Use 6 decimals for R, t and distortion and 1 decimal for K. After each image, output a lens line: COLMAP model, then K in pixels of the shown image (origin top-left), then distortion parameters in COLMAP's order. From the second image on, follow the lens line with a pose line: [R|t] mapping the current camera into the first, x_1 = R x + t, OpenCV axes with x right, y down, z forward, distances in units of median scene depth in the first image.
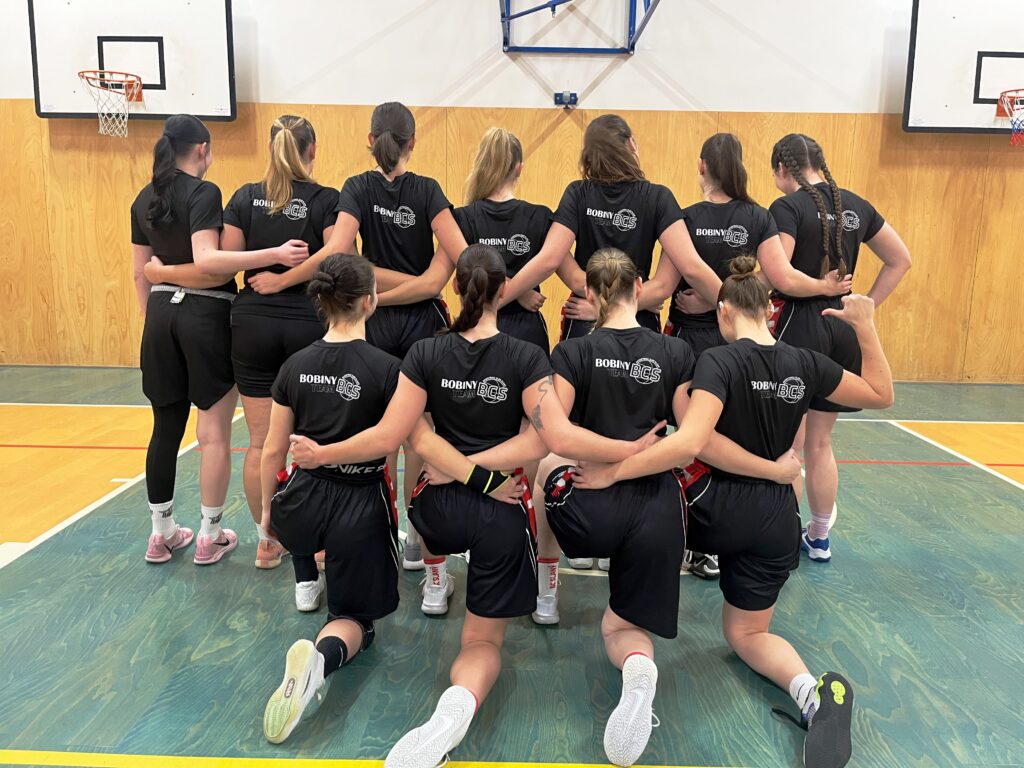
lens RADIAL K [[814.6, 0, 512.0], [0, 814.6, 384.0], [0, 0, 1]] dist [0.070647, -0.116098]
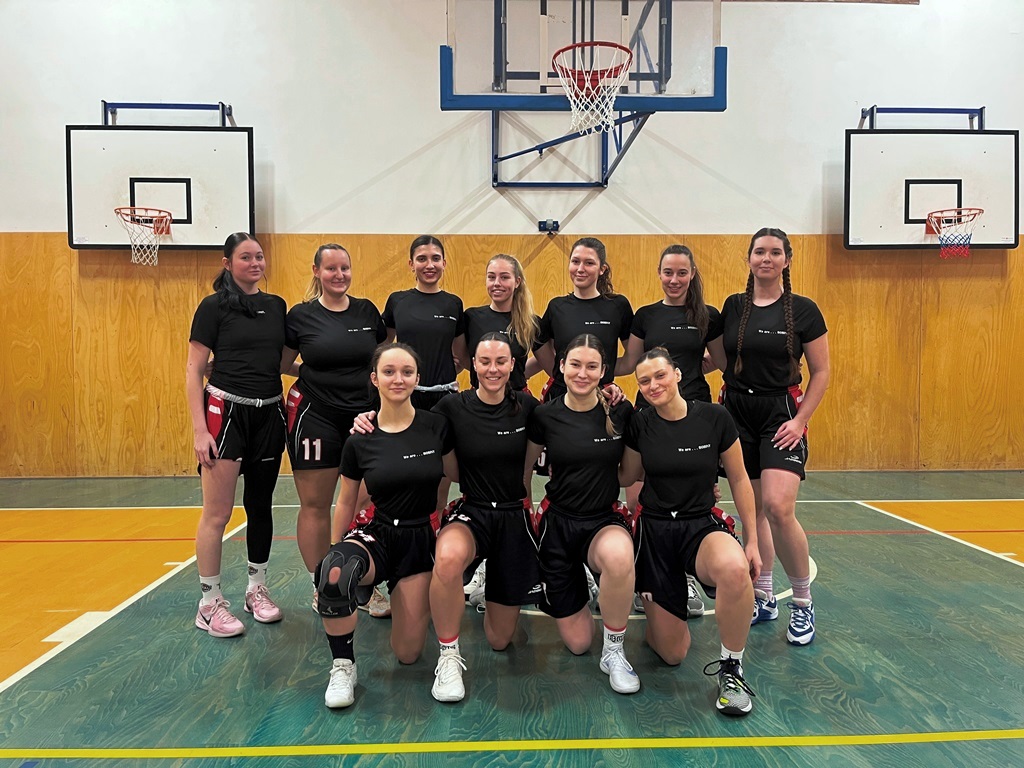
lens RADIAL K [[814.6, 0, 512.0], [0, 814.6, 384.0], [0, 0, 1]] dist [0.070647, -0.116098]
pose [[0.998846, -0.023573, 0.041843, -0.037400], [0.029451, 0.988856, -0.145934, 0.031025], [-0.037936, 0.146998, 0.988409, -0.080330]]
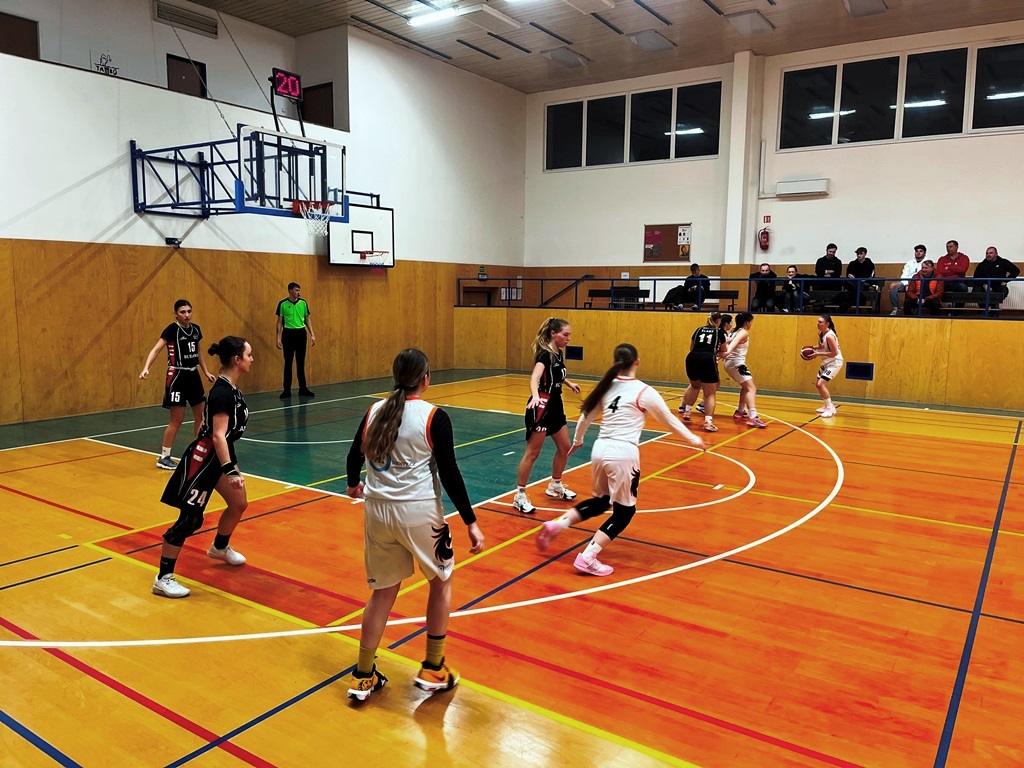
lens RADIAL K [[814.6, 0, 512.0], [0, 814.6, 384.0], [0, 0, 1]] dist [0.070647, -0.116098]
pose [[0.533014, -0.117879, 0.837855, -1.107120], [0.146654, 0.988130, 0.045725, -0.032329], [-0.833300, 0.098503, 0.543975, -0.525729]]
